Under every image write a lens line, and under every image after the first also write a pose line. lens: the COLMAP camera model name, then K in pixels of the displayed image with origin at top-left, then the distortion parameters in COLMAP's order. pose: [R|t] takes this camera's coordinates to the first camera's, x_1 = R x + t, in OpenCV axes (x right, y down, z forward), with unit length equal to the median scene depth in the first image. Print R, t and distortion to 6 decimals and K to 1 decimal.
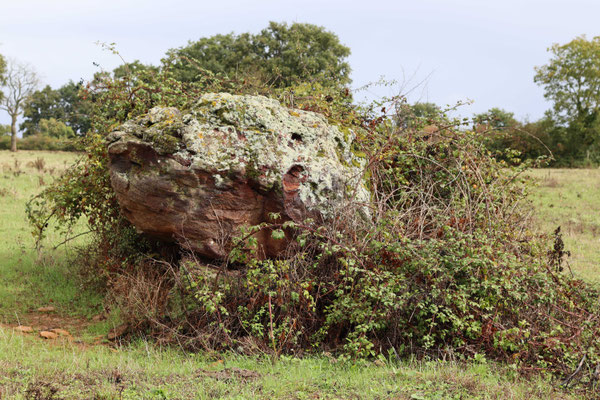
lens RADIAL K [[1049.1, 0, 299.8], [0, 1049.1, 199.9], [0, 0, 1]] dist [-0.052020, 0.000000]
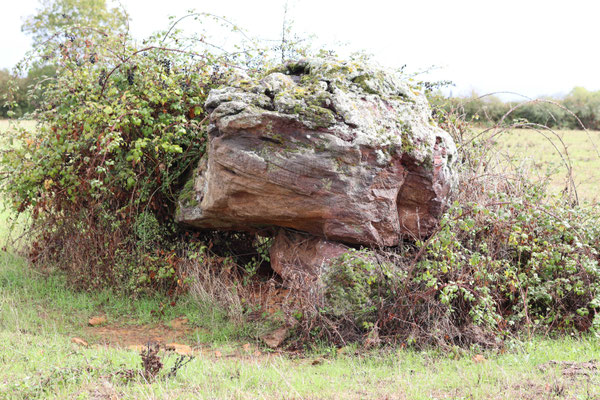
lens RADIAL K [[1049.1, 0, 300.0], [0, 1049.1, 199.8], [0, 0, 1]] dist [-0.052020, 0.000000]
pose [[0.874428, -0.056253, 0.481883, -0.566799], [0.033063, 0.997856, 0.056490, -0.034220], [-0.484028, -0.033464, 0.874413, 0.247047]]
